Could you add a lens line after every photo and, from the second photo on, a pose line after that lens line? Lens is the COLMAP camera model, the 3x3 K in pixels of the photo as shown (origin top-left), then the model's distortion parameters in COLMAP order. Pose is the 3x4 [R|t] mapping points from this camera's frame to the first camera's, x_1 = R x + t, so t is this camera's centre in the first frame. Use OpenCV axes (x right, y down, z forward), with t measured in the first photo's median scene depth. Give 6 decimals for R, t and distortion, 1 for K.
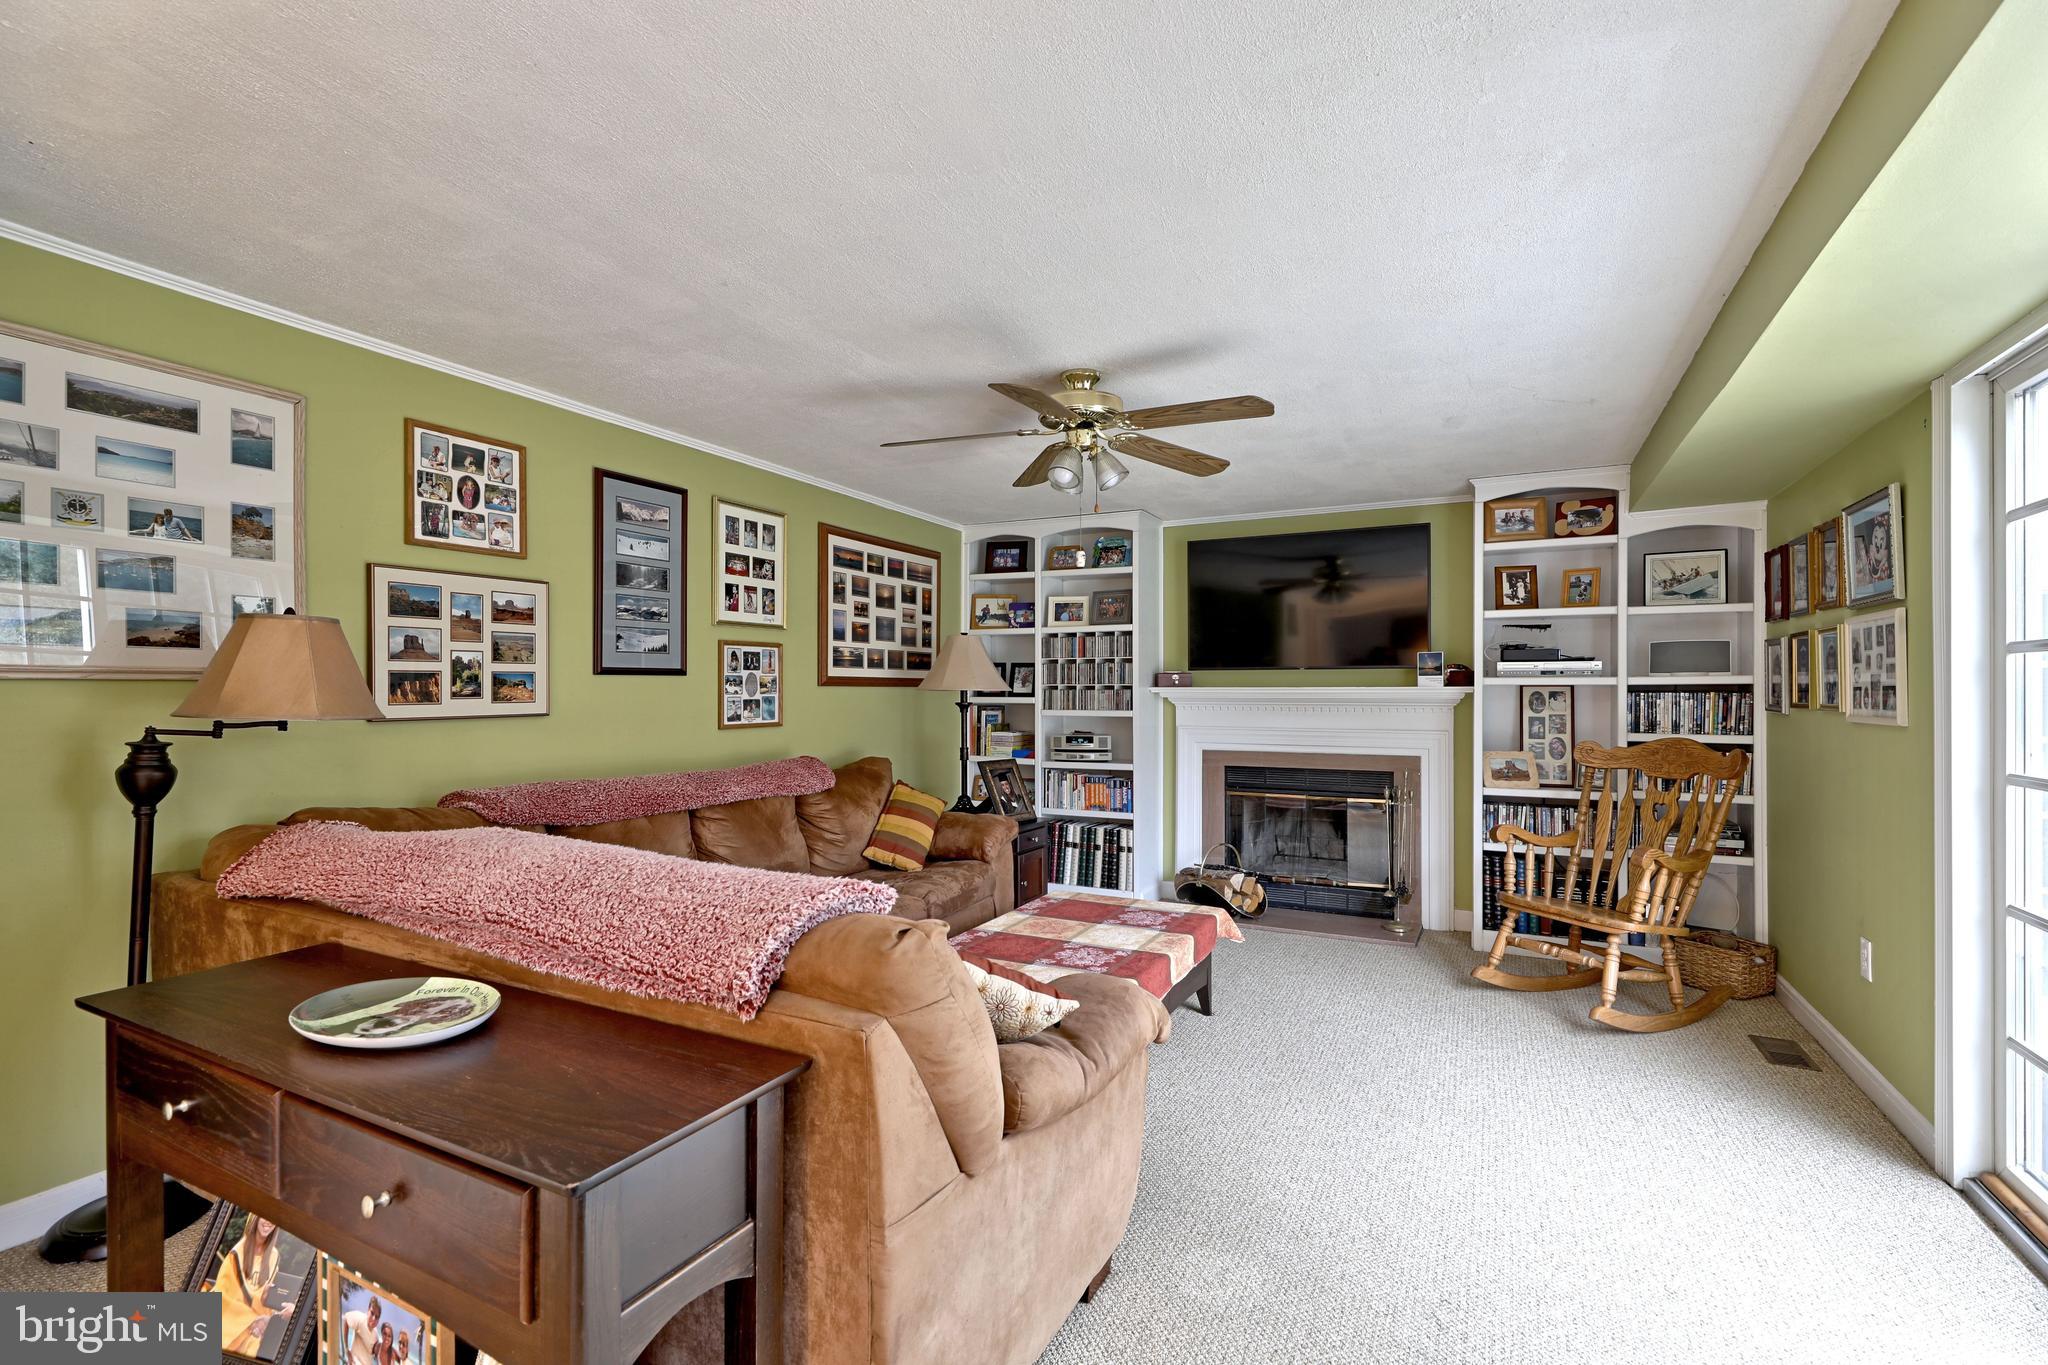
lens RADIAL K [[921.7, 0, 1028.1], [0, 921.7, 685.1], [0, 0, 1]] dist [0.002005, -0.001143]
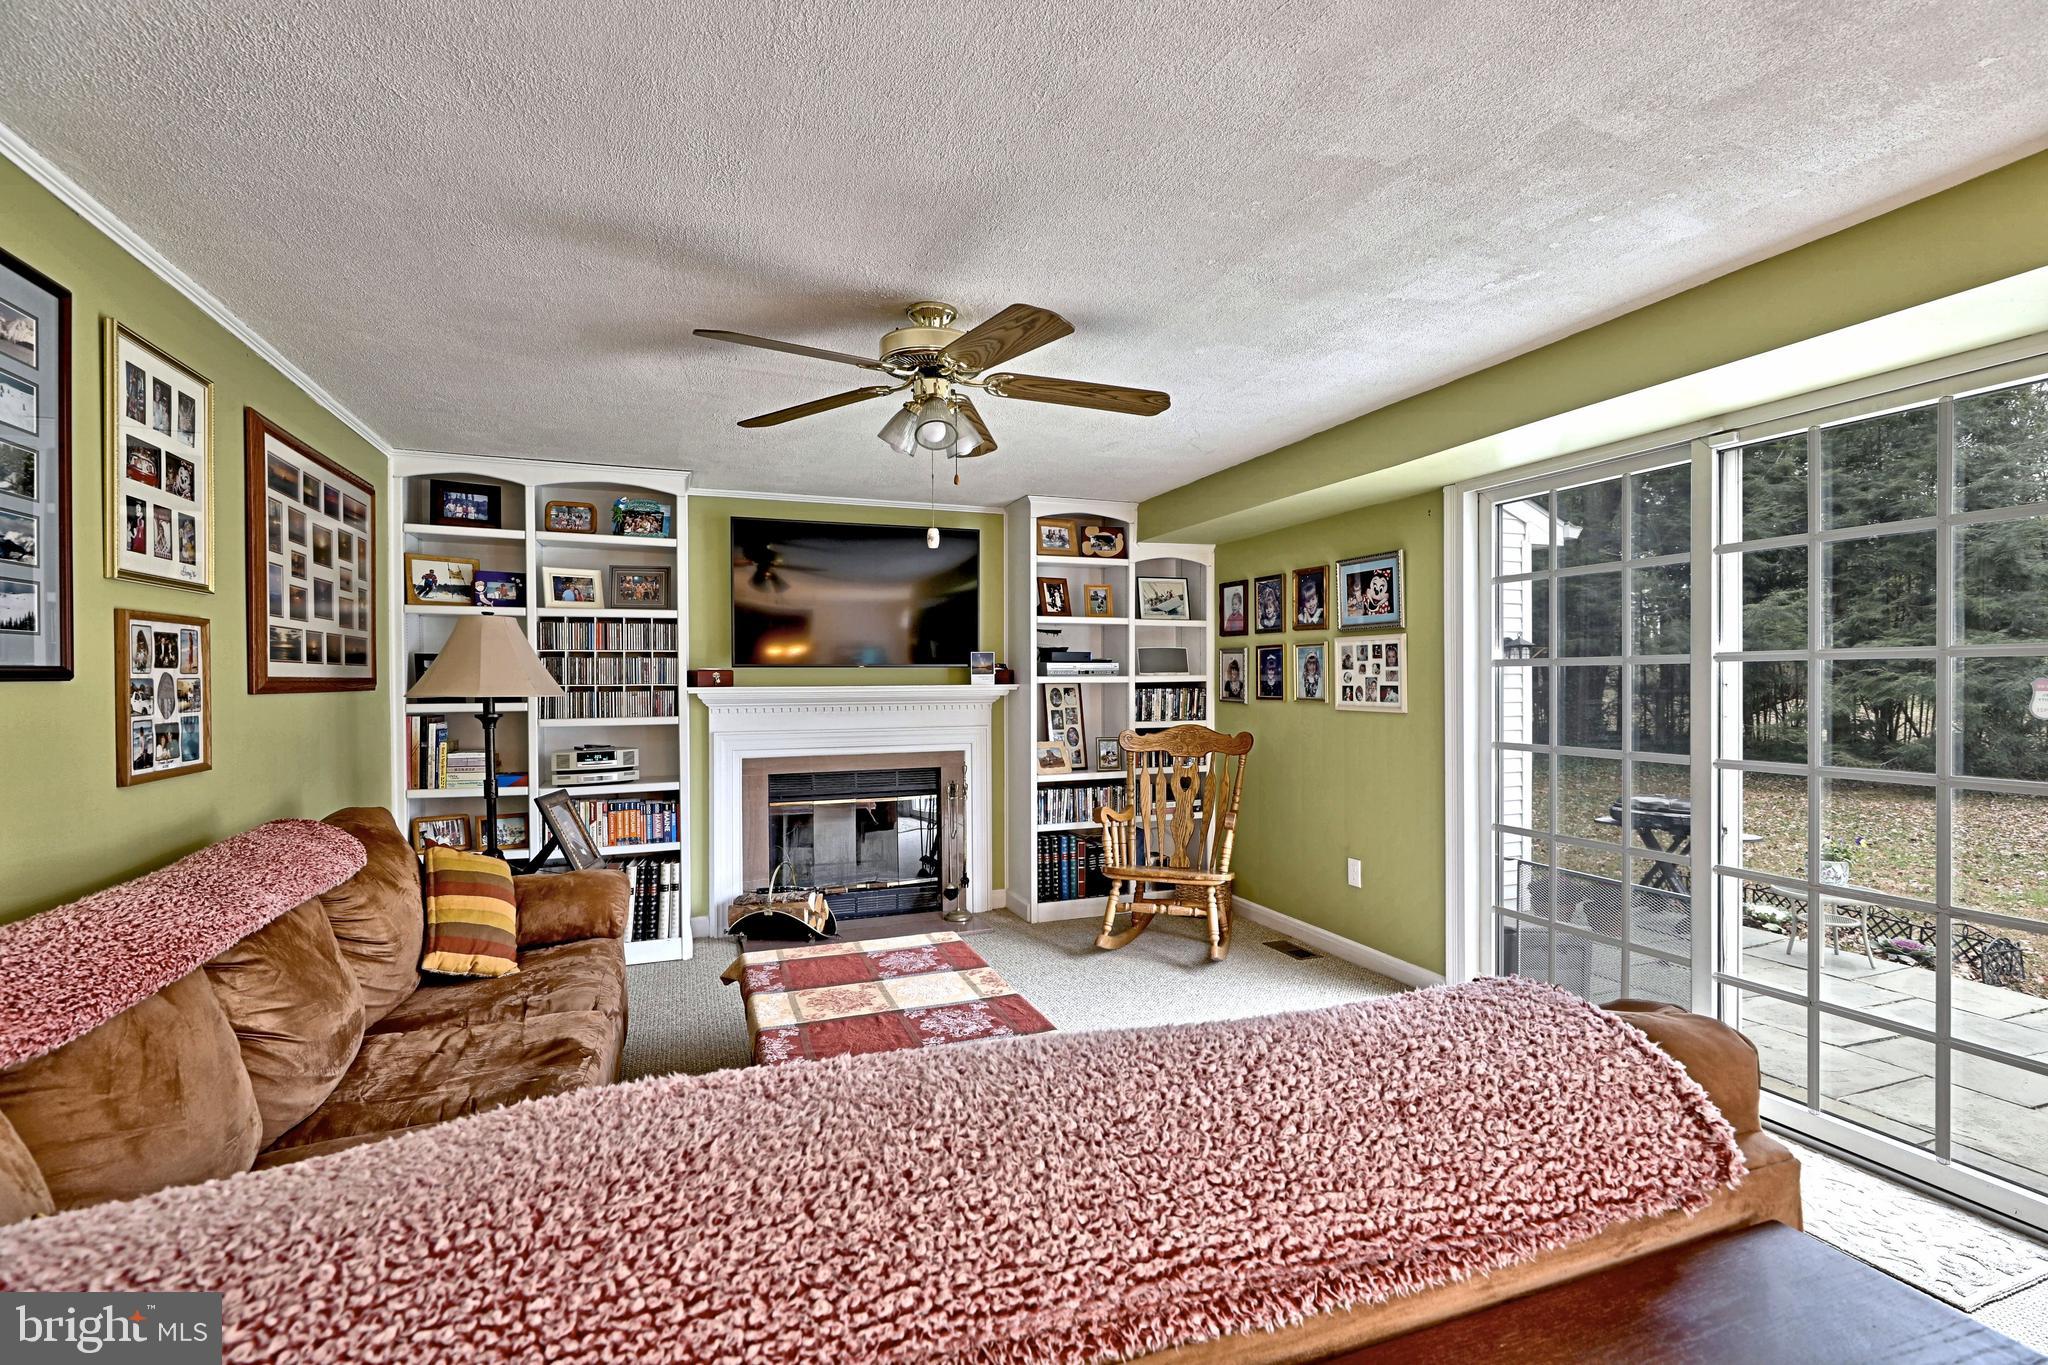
lens RADIAL K [[921.7, 0, 1022.4], [0, 921.7, 685.4], [0, 0, 1]] dist [0.002005, -0.001143]
pose [[0.671824, -0.010469, 0.740637, -0.337591], [0.001399, 0.999916, 0.012866, -0.011621], [-0.740710, -0.007608, 0.671782, 0.268191]]
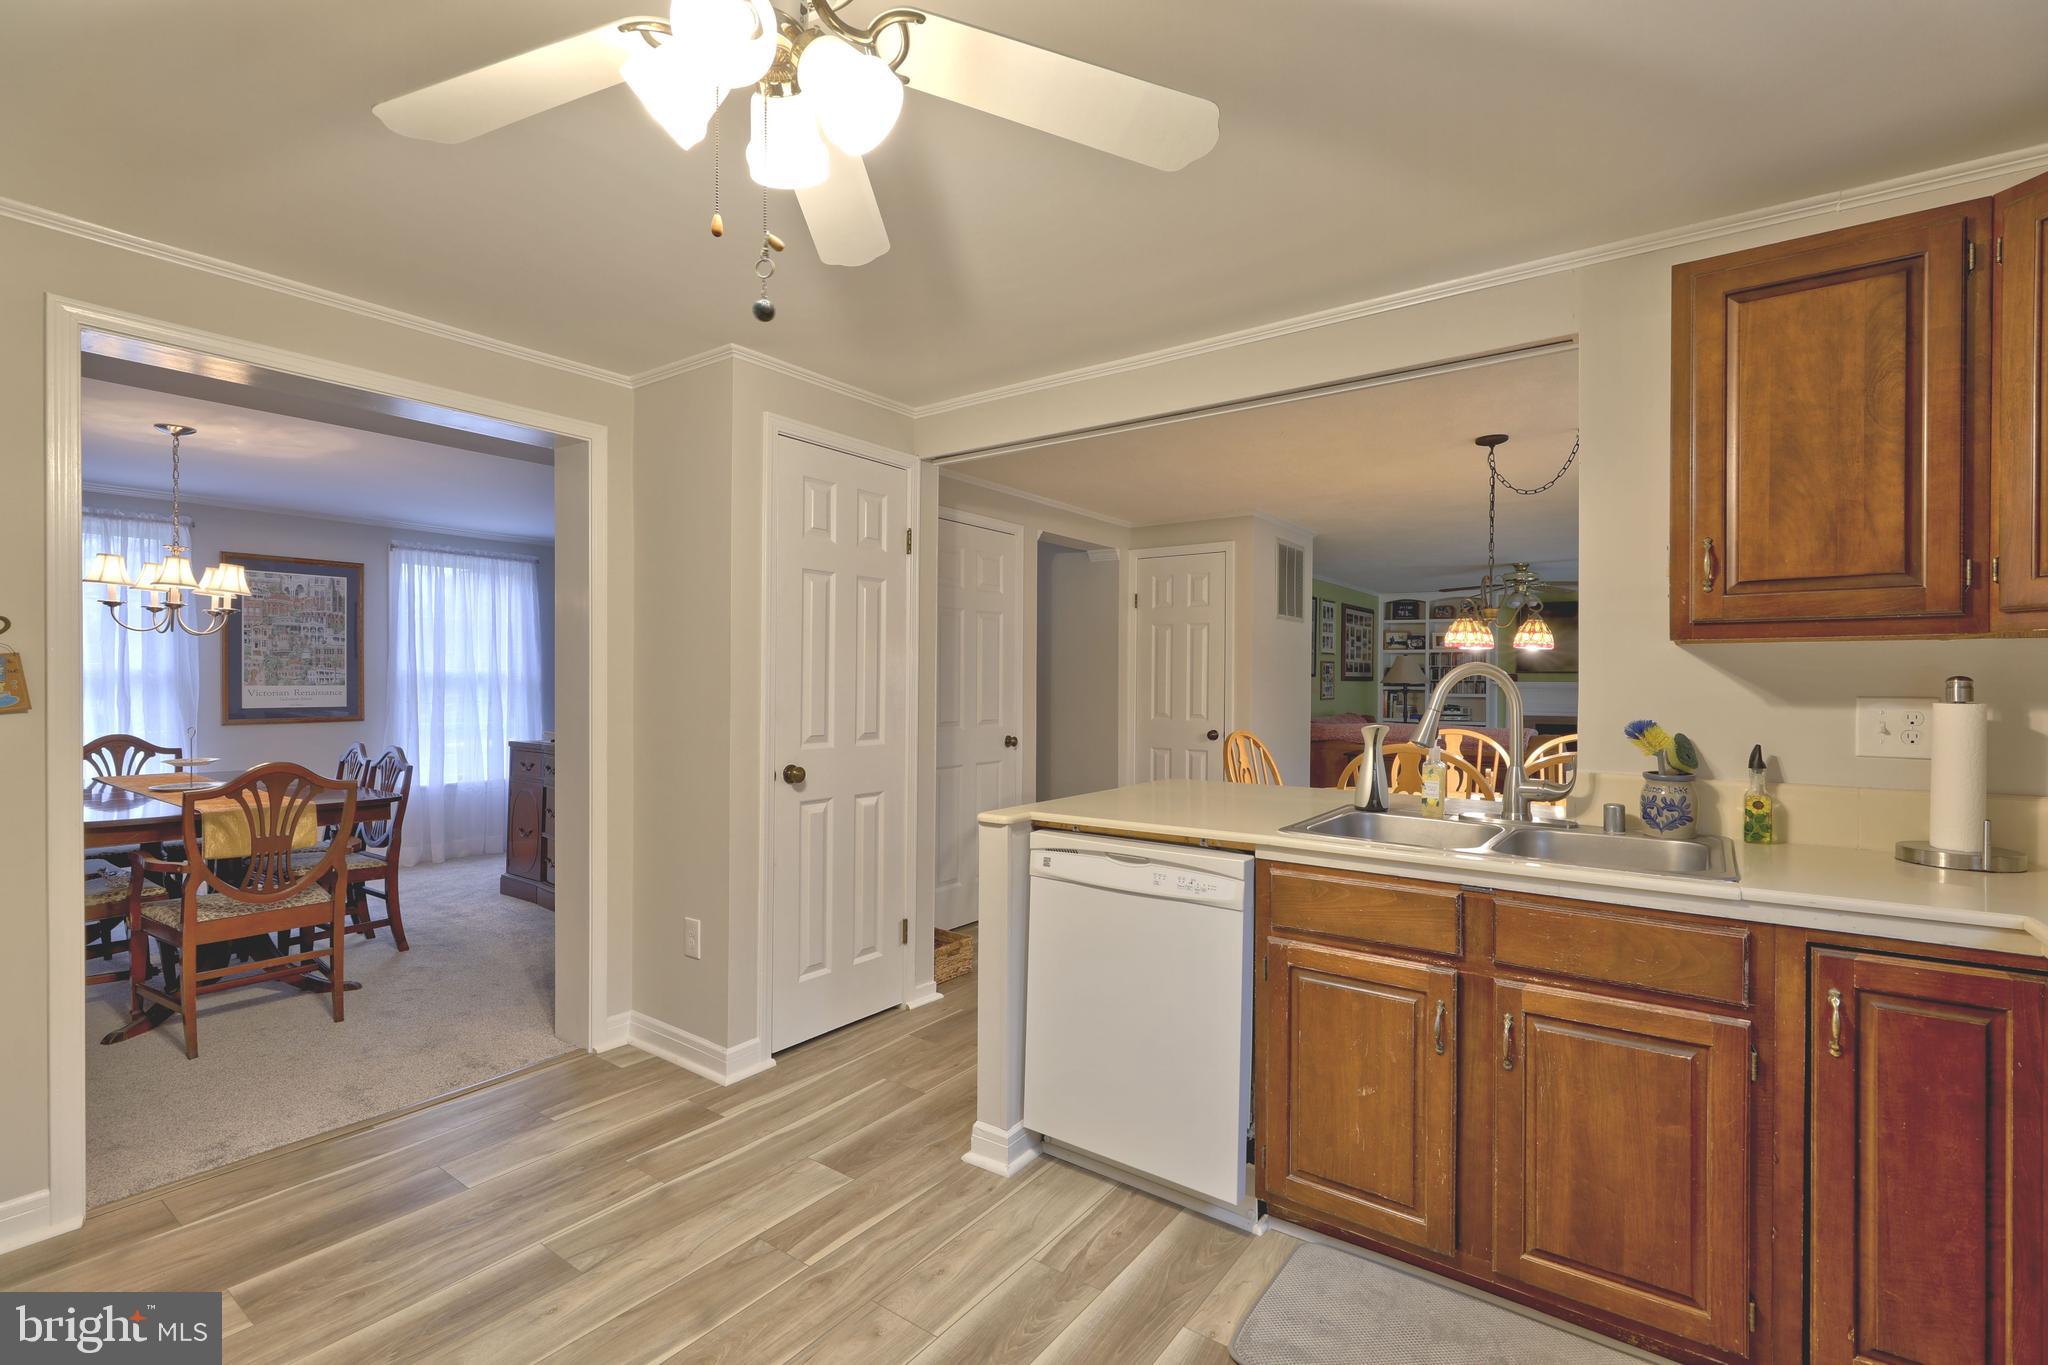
lens RADIAL K [[921.7, 0, 1021.3], [0, 921.7, 680.2], [0, 0, 1]] dist [0.002005, -0.001143]
pose [[0.987963, 0.003965, -0.154638, -0.643248], [-0.002204, 0.999931, 0.011555, -0.024486], [0.154673, -0.011075, 0.987904, -1.233245]]
